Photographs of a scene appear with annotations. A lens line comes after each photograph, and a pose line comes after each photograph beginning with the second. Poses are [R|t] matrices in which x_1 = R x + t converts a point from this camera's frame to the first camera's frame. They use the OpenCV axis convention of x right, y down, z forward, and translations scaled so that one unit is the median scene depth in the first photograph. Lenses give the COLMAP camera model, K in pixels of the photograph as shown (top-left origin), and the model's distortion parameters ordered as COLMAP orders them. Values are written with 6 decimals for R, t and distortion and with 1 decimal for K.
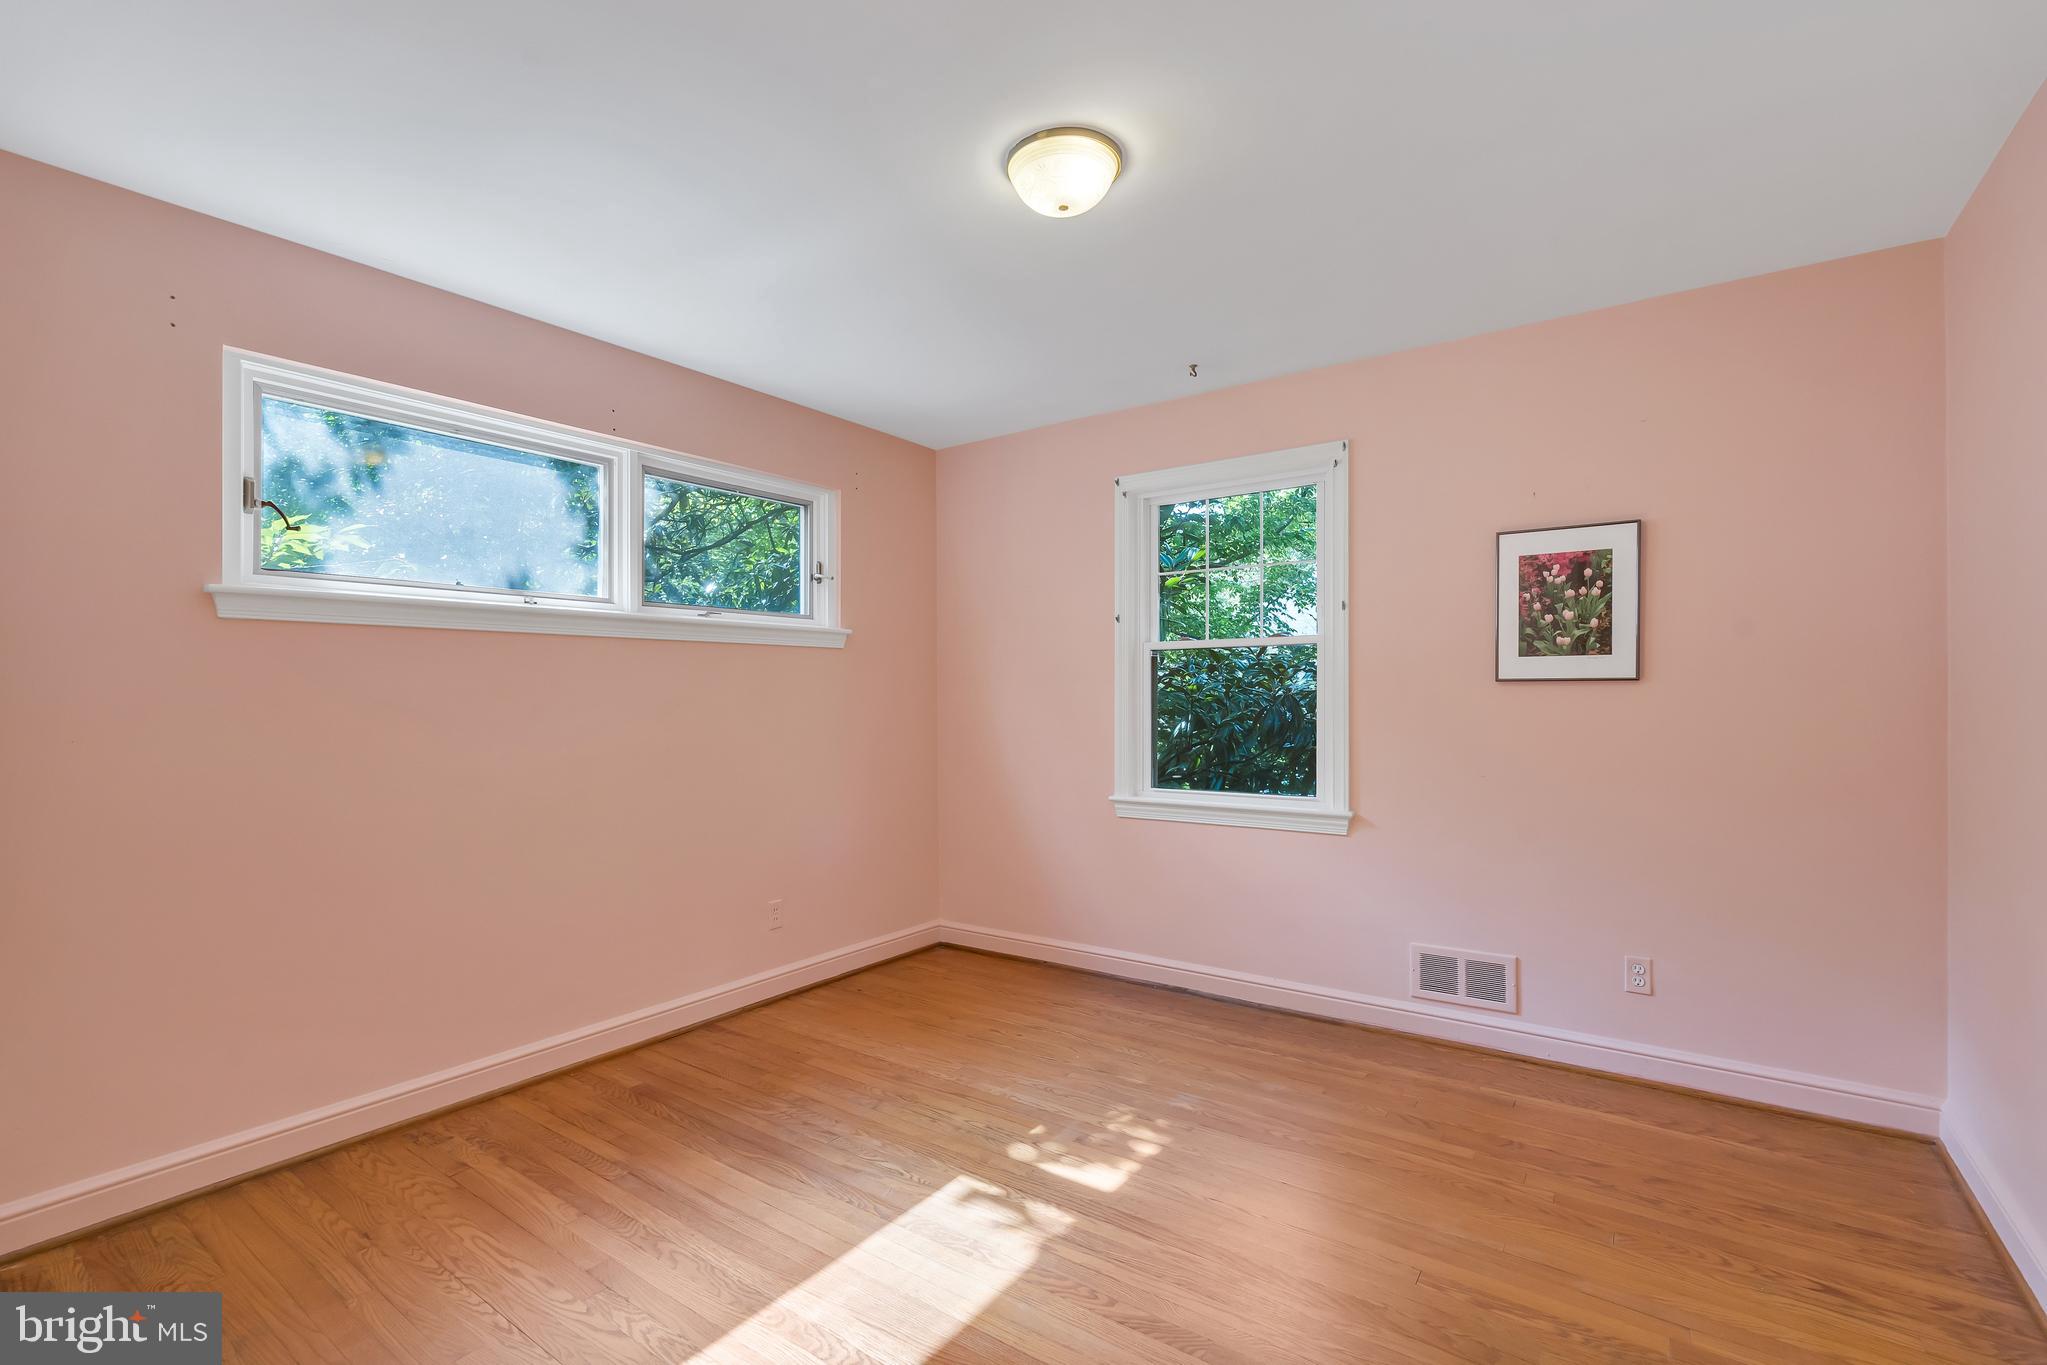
lens RADIAL K [[908.7, 0, 1028.1], [0, 908.7, 679.2], [0, 0, 1]] dist [-0.002260, 0.000477]
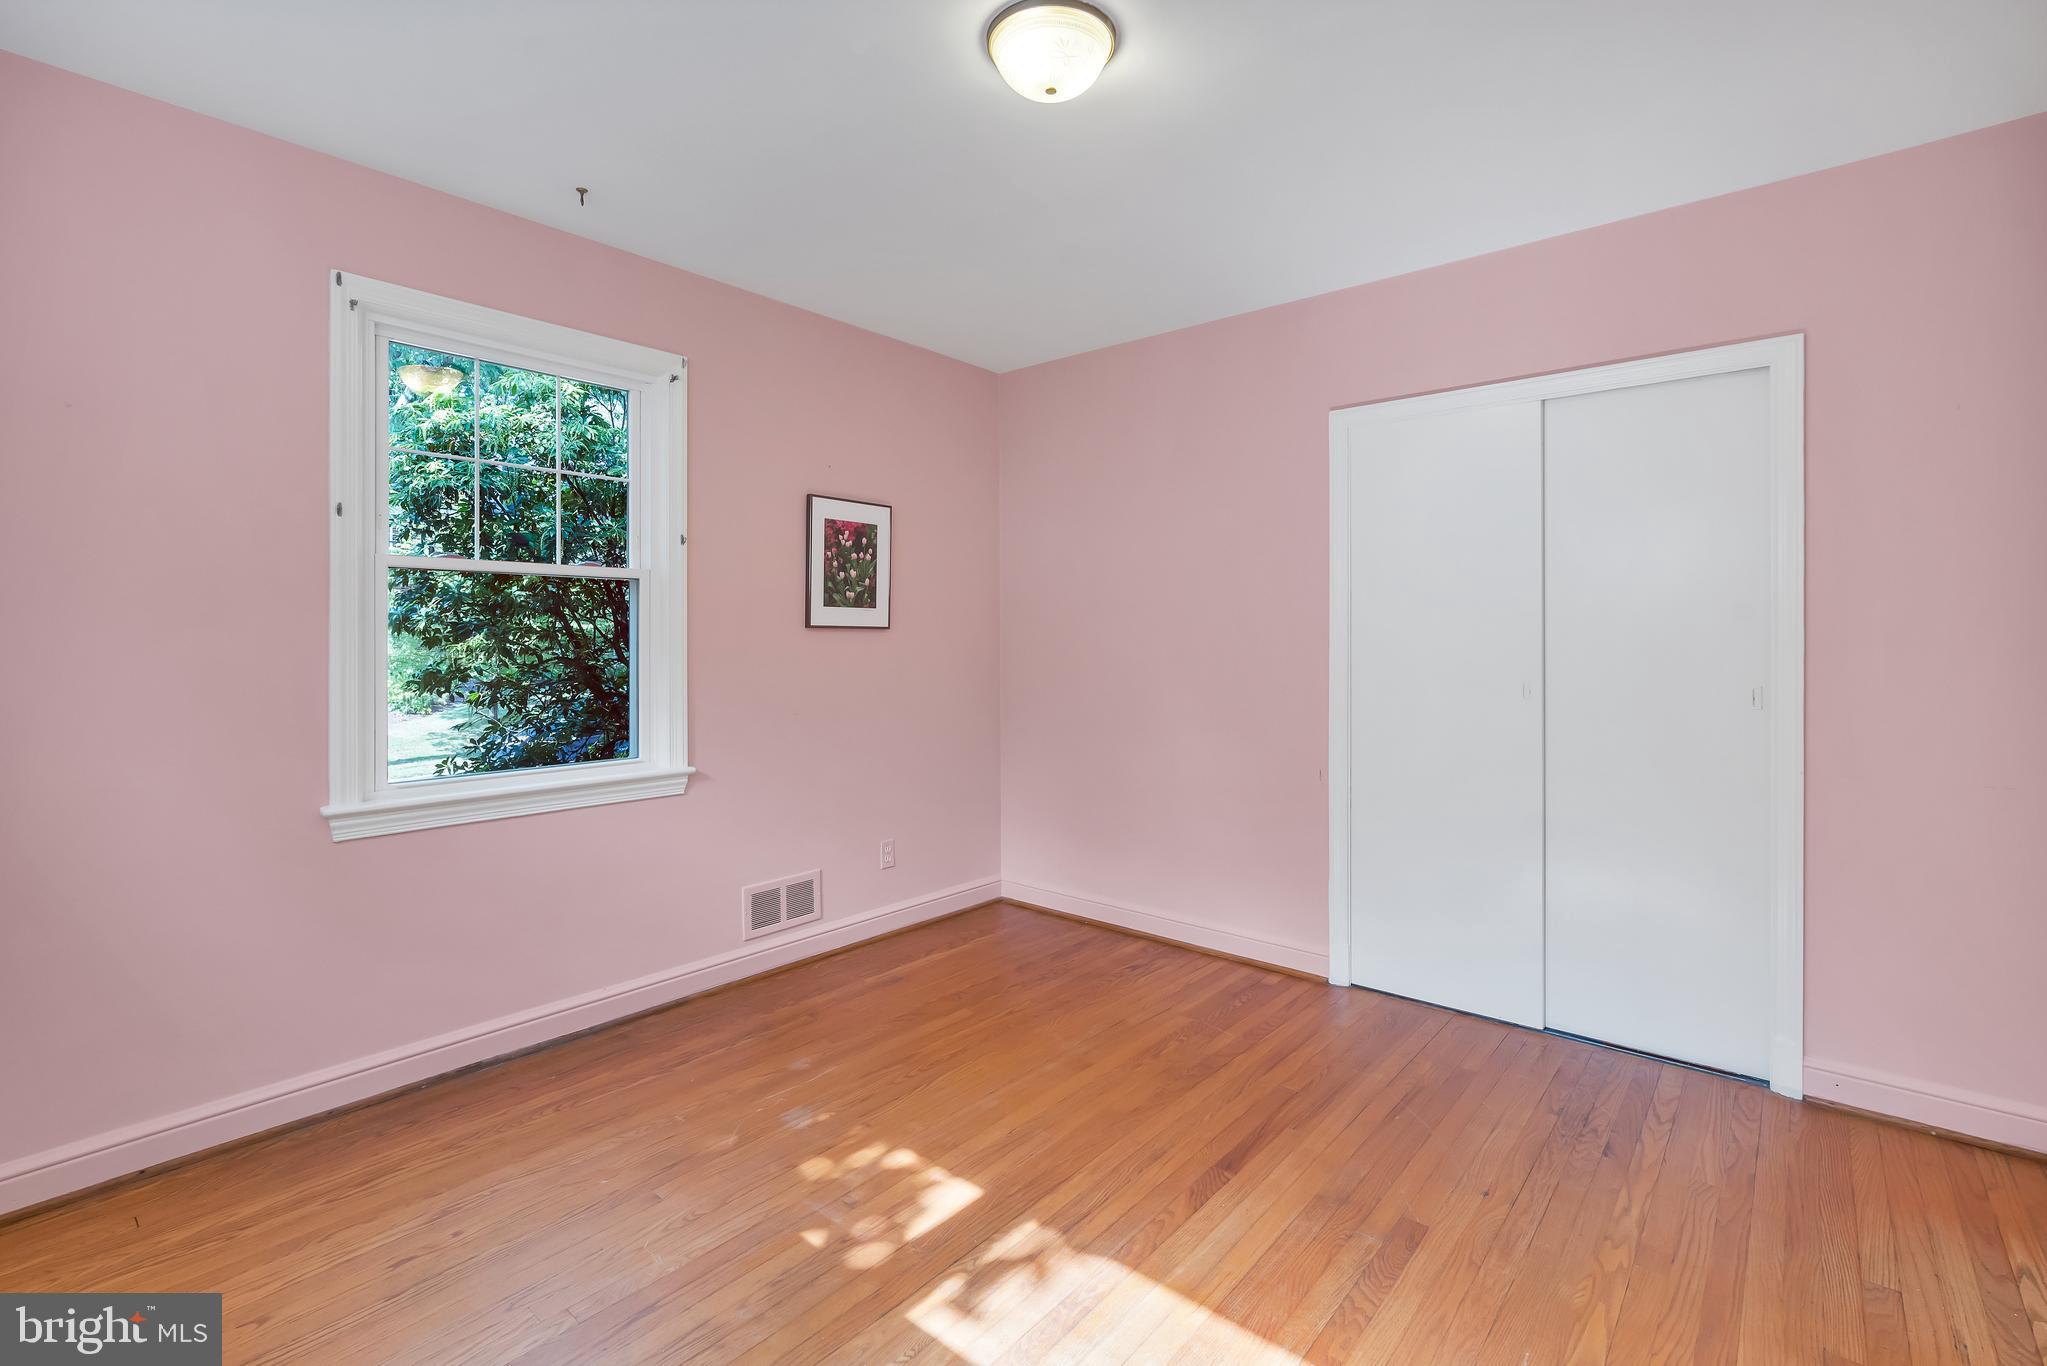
lens RADIAL K [[919.3, 0, 1024.0], [0, 919.3, 641.2], [0, 0, 1]] dist [-0.003579, -0.000146]
pose [[0.091314, -0.000272, 0.995822, -0.598885], [-0.021229, 0.999772, 0.002219, 0.011295], [-0.995596, -0.021342, 0.091287, 0.653722]]
